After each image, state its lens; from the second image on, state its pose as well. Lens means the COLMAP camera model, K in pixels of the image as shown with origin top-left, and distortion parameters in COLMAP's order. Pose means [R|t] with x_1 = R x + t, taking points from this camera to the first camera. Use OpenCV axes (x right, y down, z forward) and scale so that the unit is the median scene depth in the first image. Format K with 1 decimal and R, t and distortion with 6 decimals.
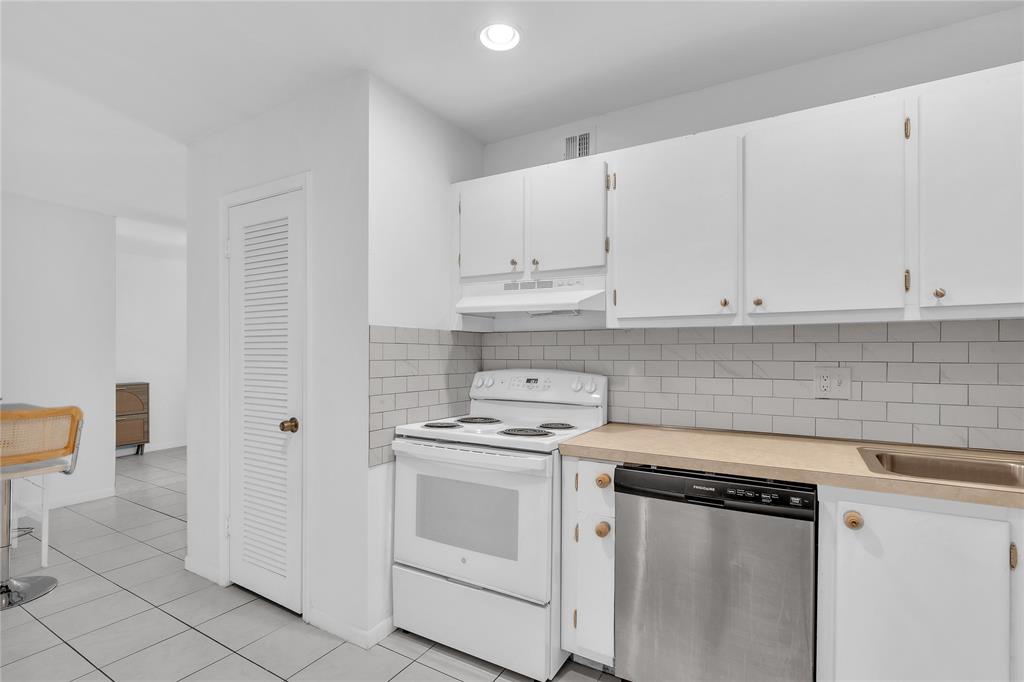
lens RADIAL K [[488.8, 0, 514.3], [0, 488.8, 355.7], [0, 0, 1]] dist [-0.006202, 0.003936]
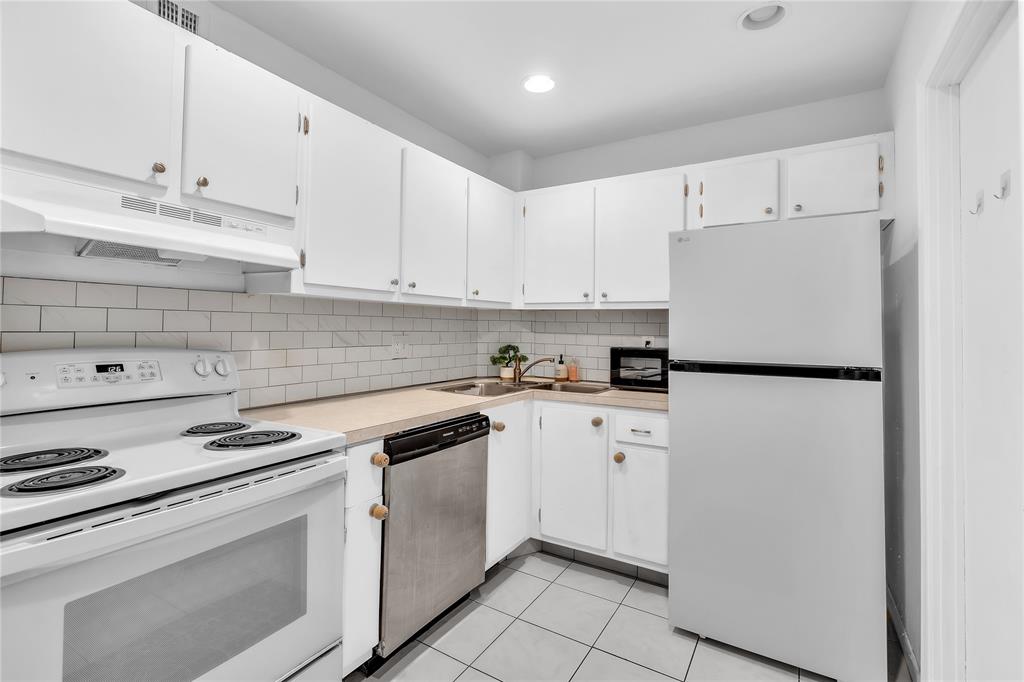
lens RADIAL K [[465.9, 0, 517.2], [0, 465.9, 320.0], [0, 0, 1]] dist [-0.005508, 0.000663]
pose [[0.014881, 0.015272, 0.999773, -0.576586], [-0.010079, 0.999835, -0.015123, -0.002680], [-0.999838, -0.009851, 0.015032, 0.579729]]
